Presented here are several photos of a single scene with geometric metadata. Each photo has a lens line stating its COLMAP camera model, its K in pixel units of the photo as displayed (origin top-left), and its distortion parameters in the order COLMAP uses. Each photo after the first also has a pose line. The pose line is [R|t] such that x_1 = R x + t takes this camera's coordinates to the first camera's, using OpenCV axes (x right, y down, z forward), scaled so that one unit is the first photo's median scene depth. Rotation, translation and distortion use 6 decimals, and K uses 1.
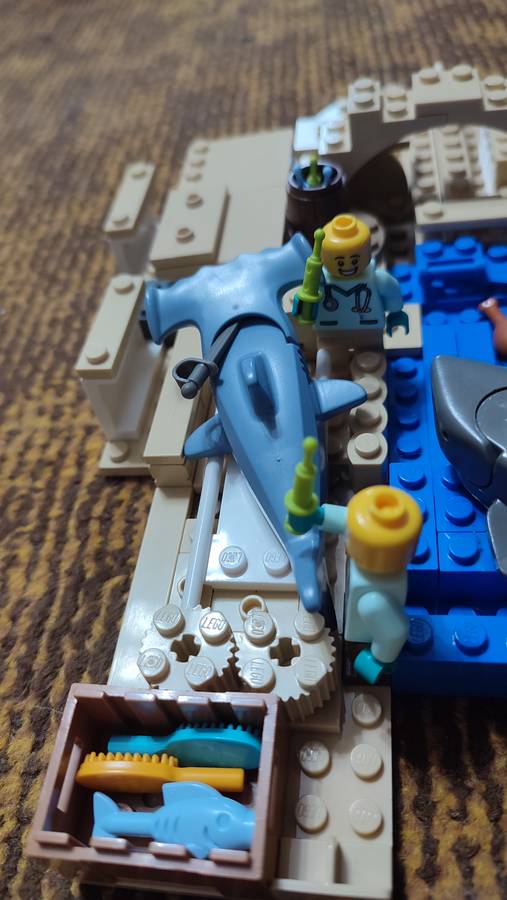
lens RADIAL K [[658.1, 0, 253.5], [0, 658.1, 450.0], [0, 0, 1]] dist [-0.026803, 0.001127]
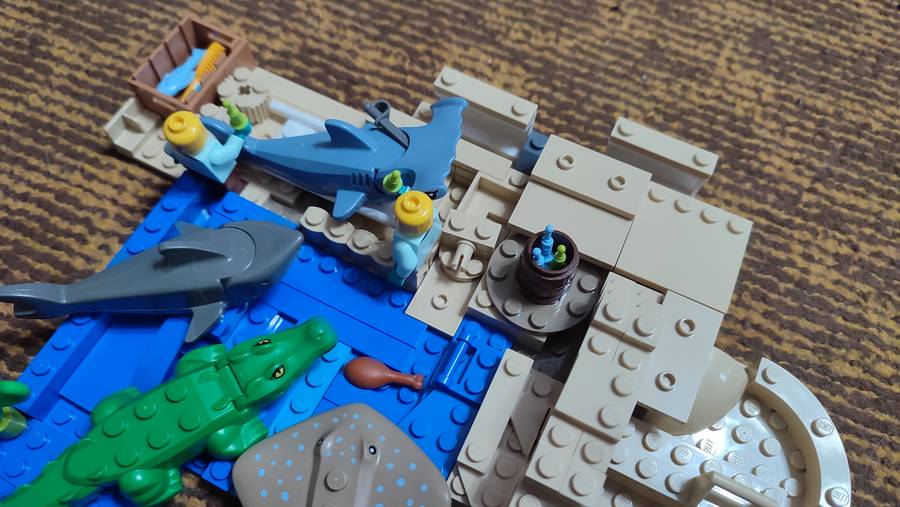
lens RADIAL K [[658.1, 0, 450.0], [0, 658.1, 253.5], [0, 0, 1]] dist [-0.026803, 0.001127]
pose [[-0.338010, 0.901507, -0.270249, 0.502147], [-0.725451, -0.066642, 0.685040, -1.156338], [0.599559, 0.427603, 0.676524, 0.178598]]
